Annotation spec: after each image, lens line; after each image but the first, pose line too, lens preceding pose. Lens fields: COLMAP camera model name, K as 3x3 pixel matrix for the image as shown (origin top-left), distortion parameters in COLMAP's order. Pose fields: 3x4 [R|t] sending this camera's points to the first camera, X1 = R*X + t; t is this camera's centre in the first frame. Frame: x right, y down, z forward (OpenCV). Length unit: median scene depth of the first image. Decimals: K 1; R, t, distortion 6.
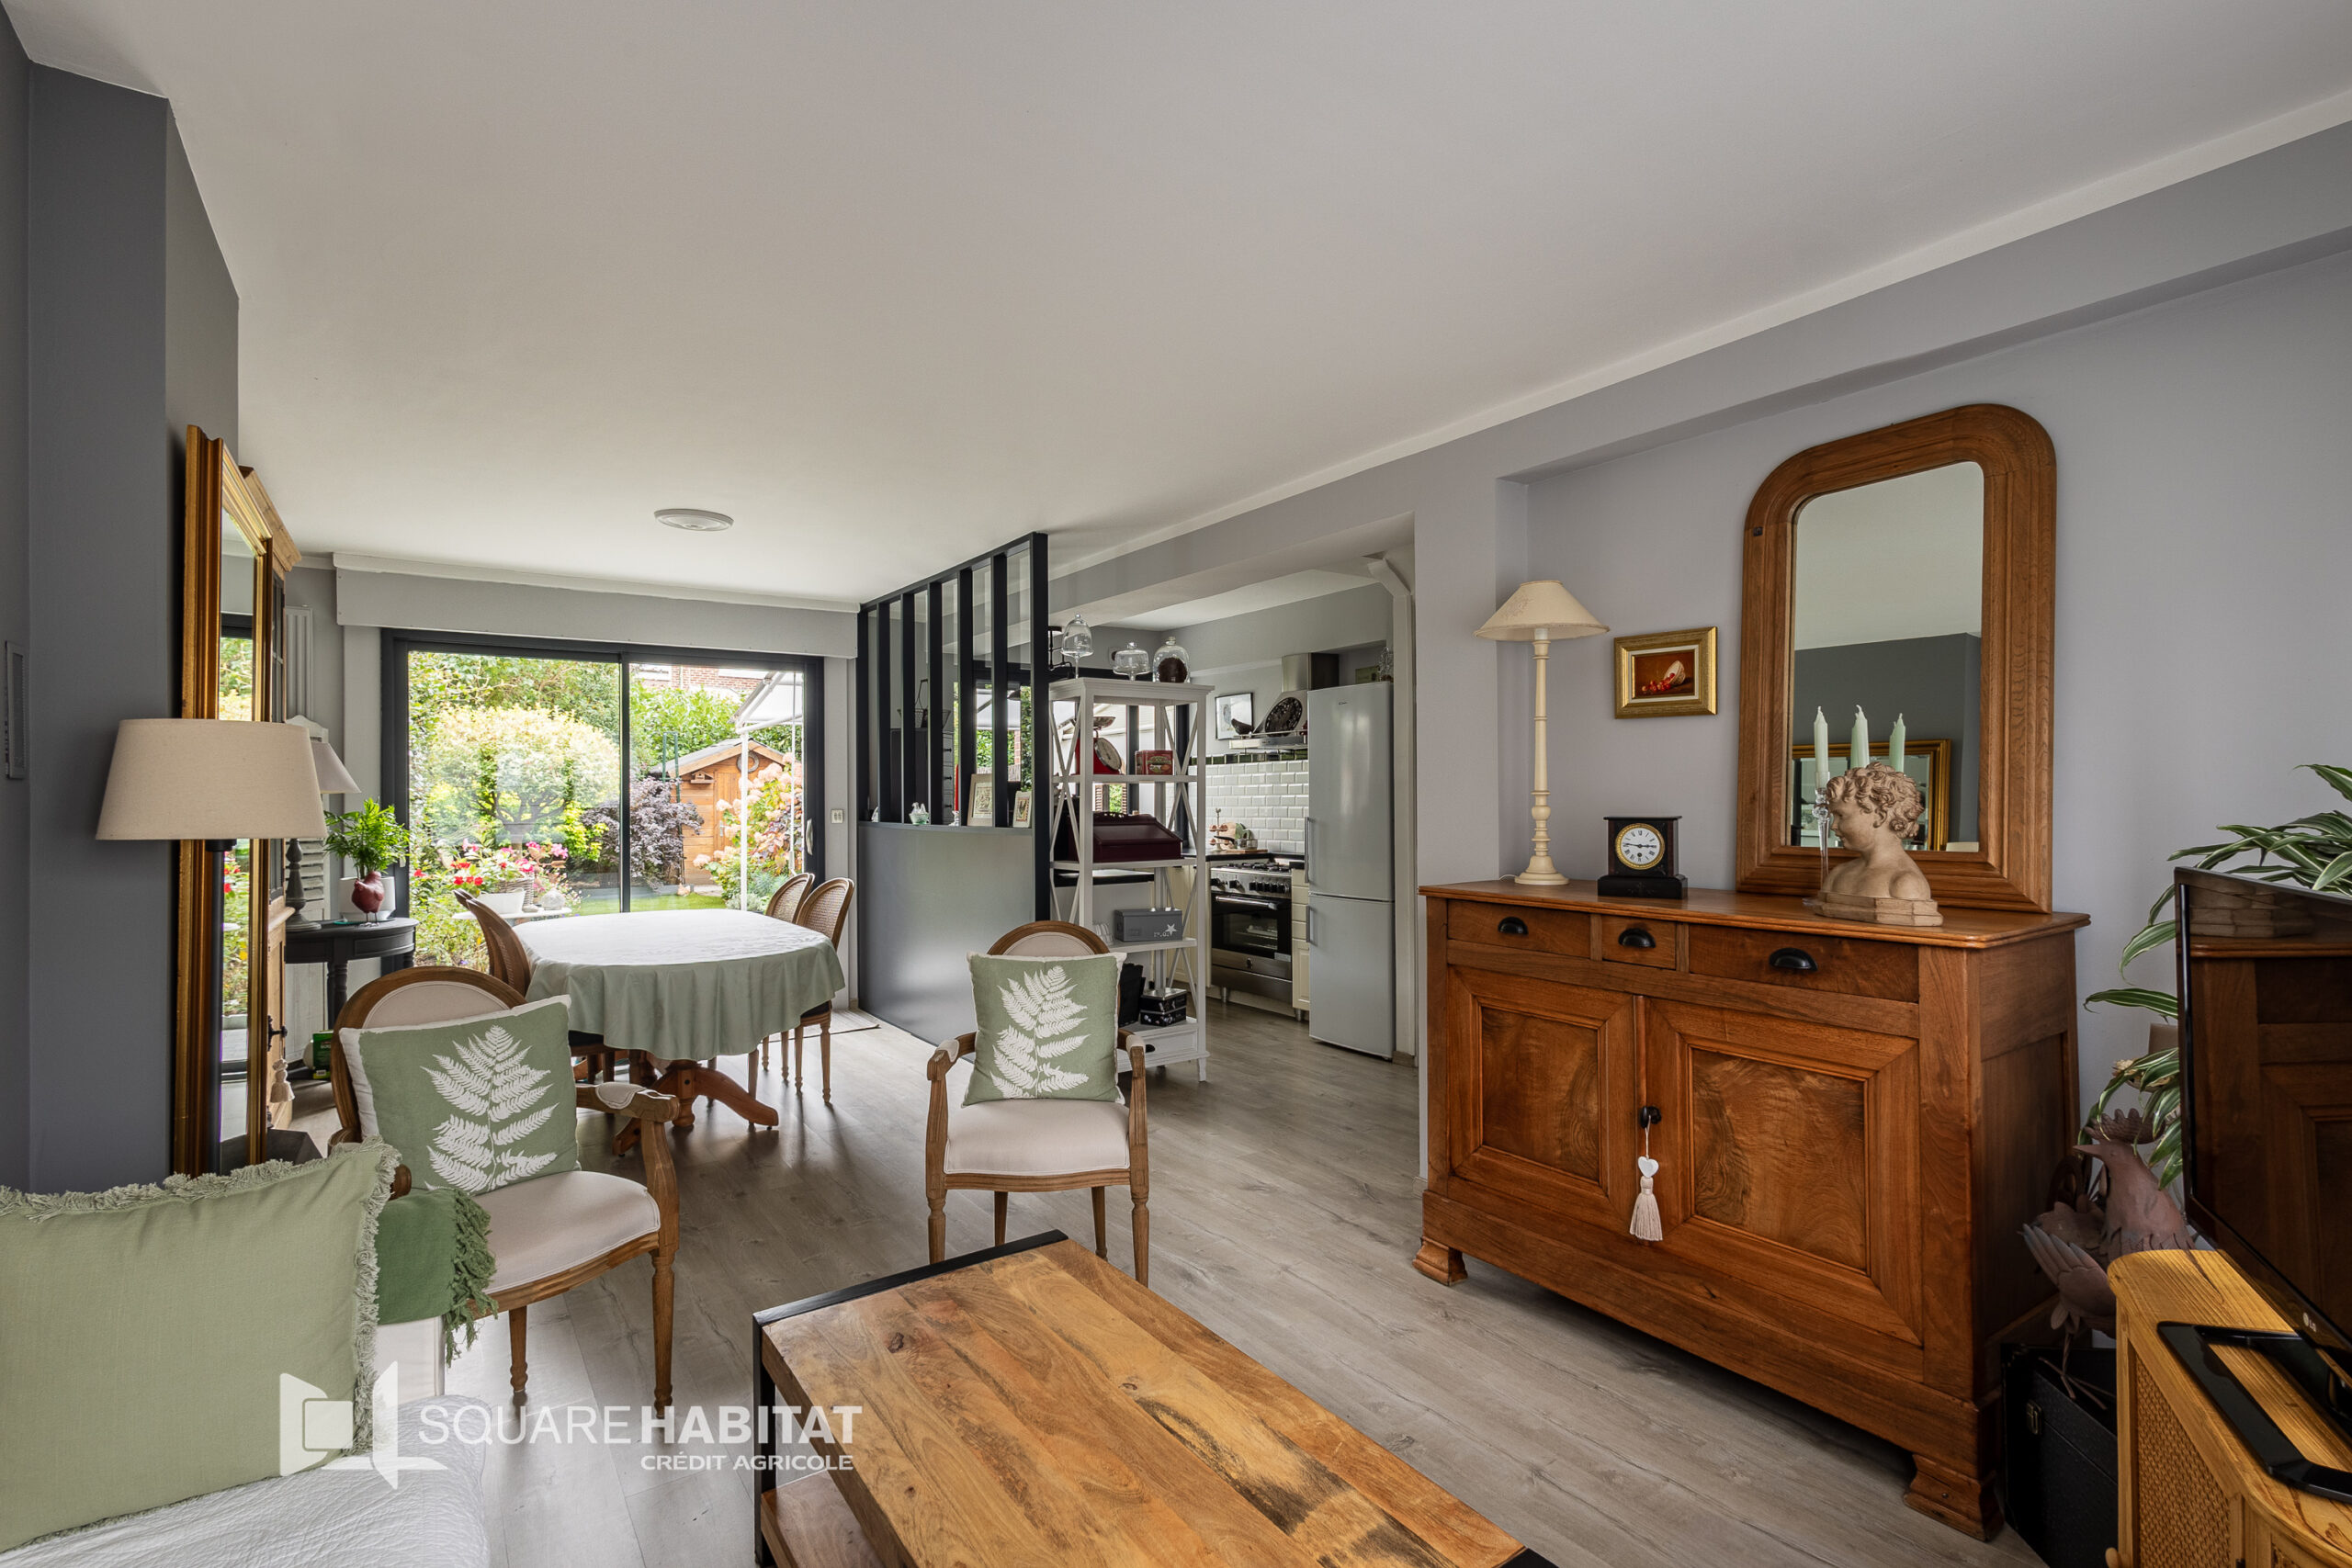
lens RADIAL K [[1114.3, 0, 1185.7], [0, 1114.3, 788.1], [0, 0, 1]] dist [0.011250, 0.000409]
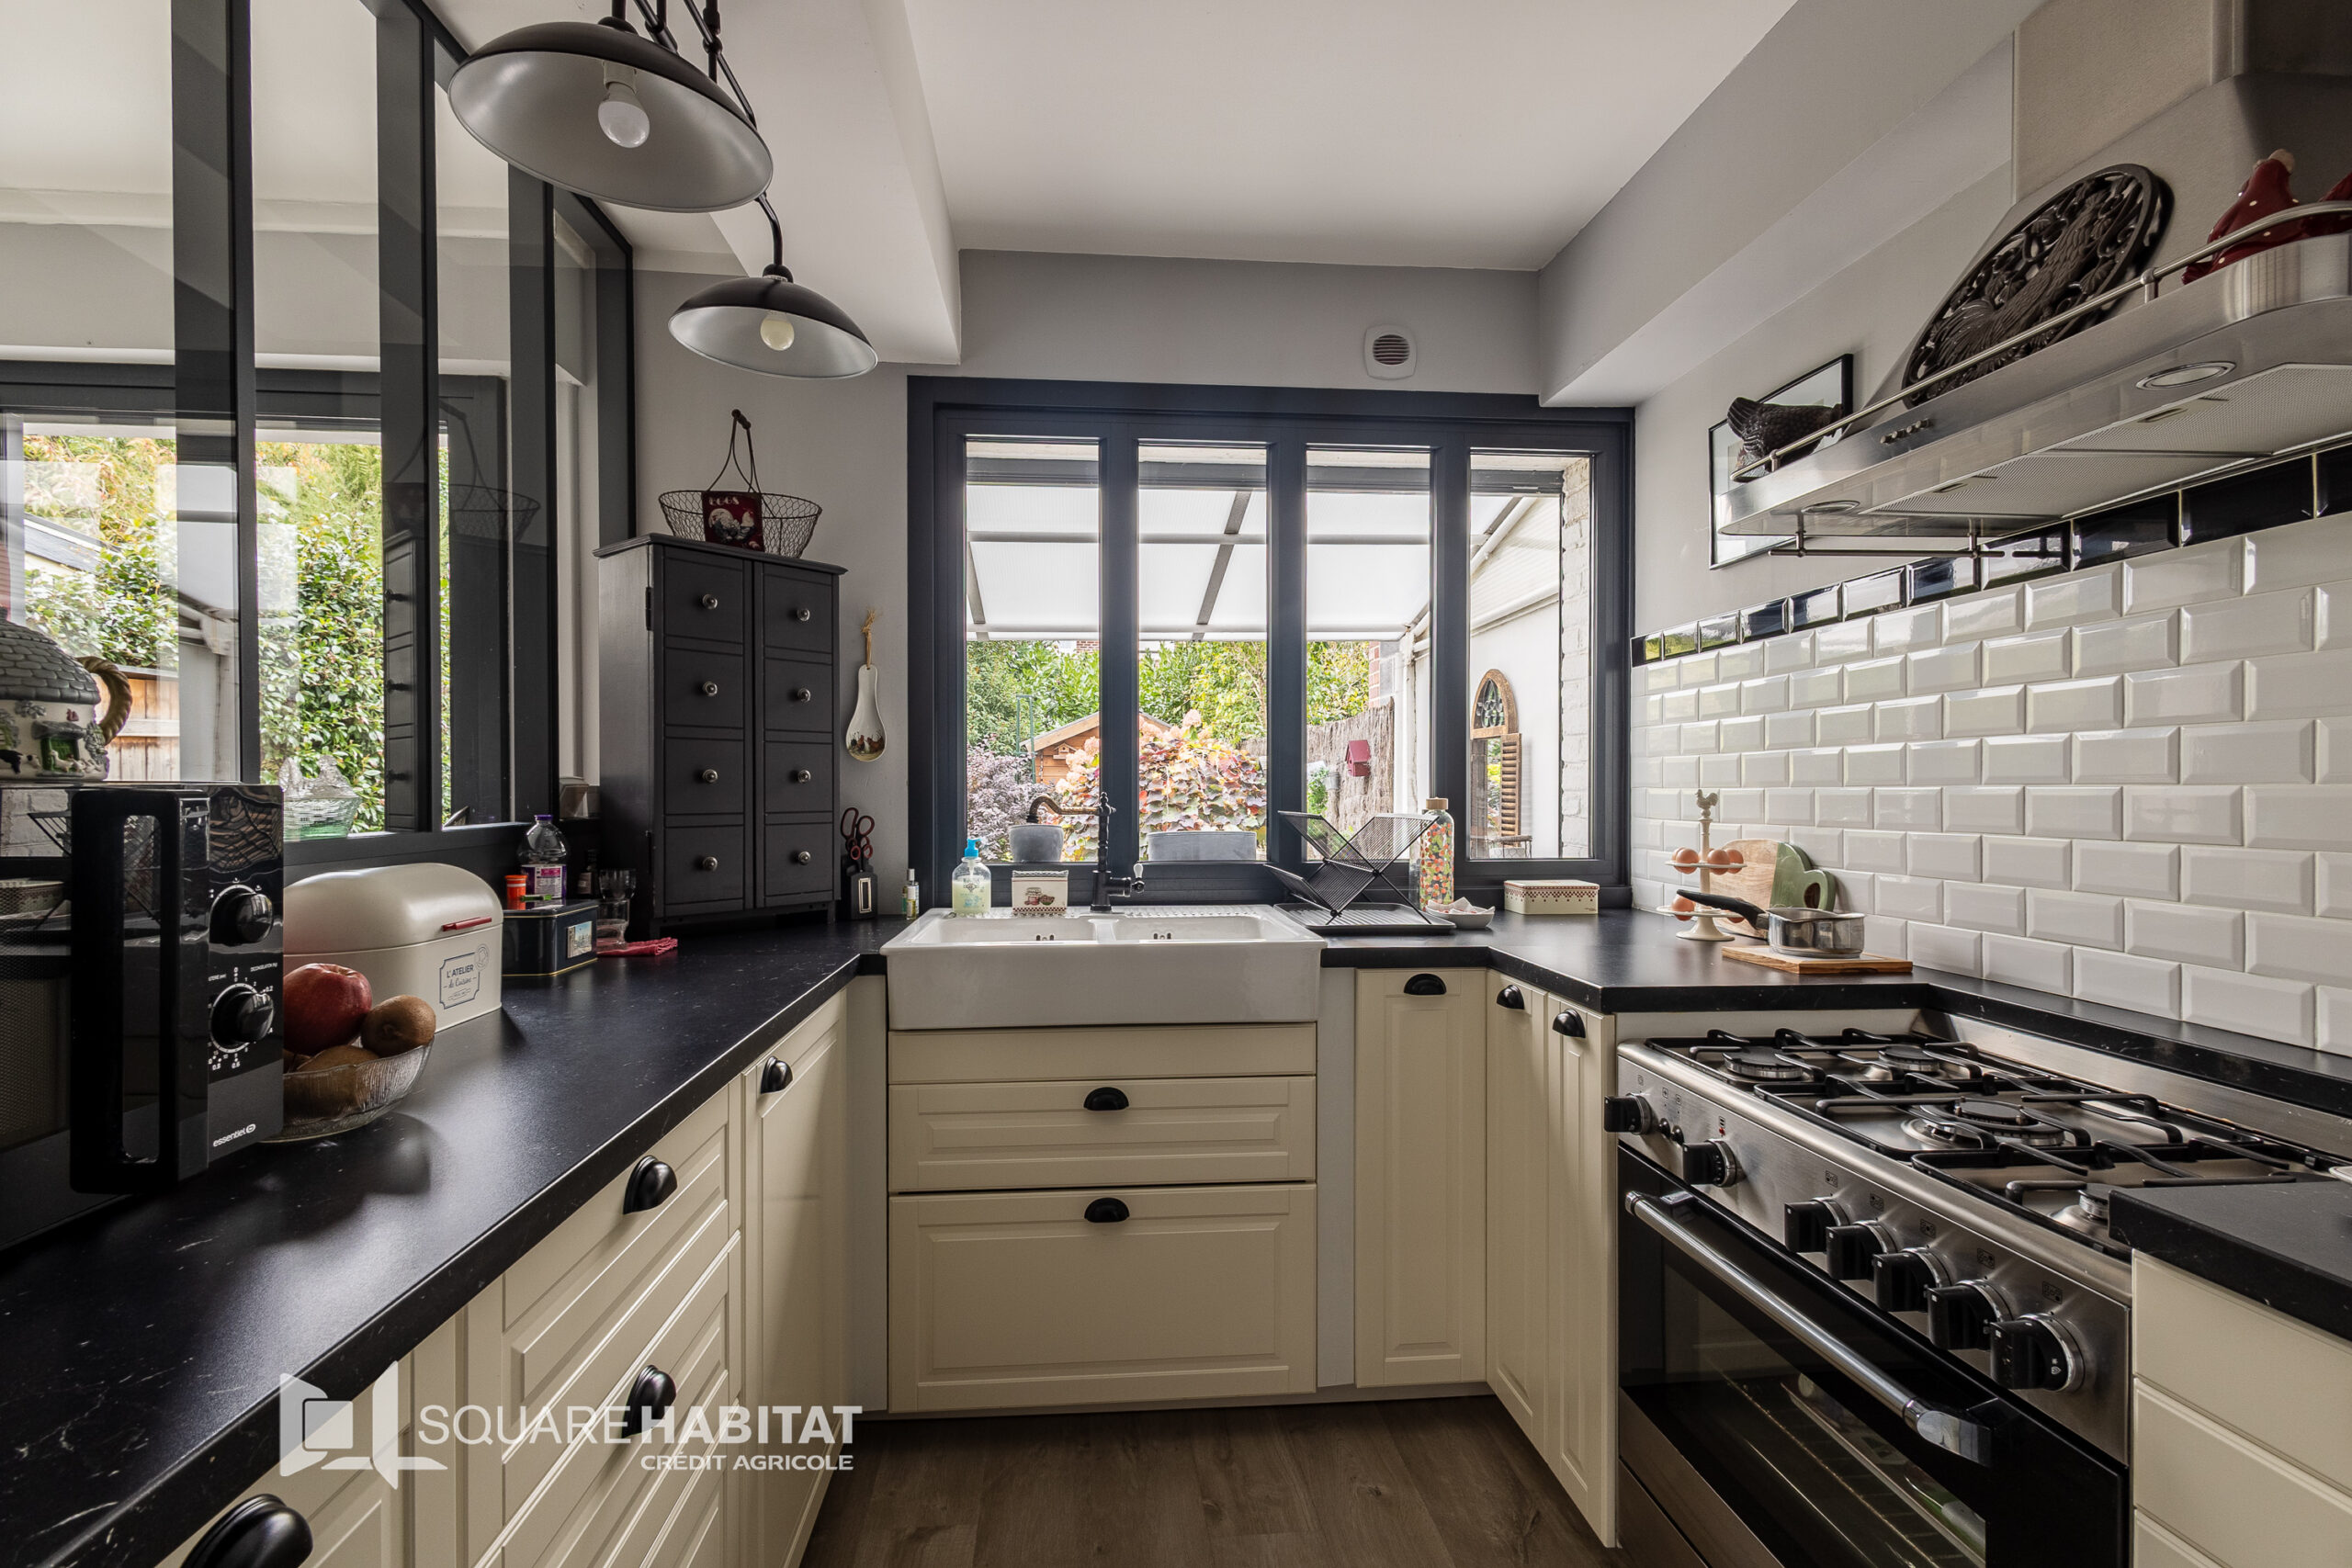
lens RADIAL K [[1114.3, 0, 1166.6], [0, 1114.3, 788.3], [0, 0, 1]] dist [0.011250, 0.000409]
pose [[0.871941, 0.004020, -0.489595, 0.051210], [0.002366, 0.999920, 0.012424, 0.013823], [0.489606, -0.011991, 0.871861, 0.711806]]
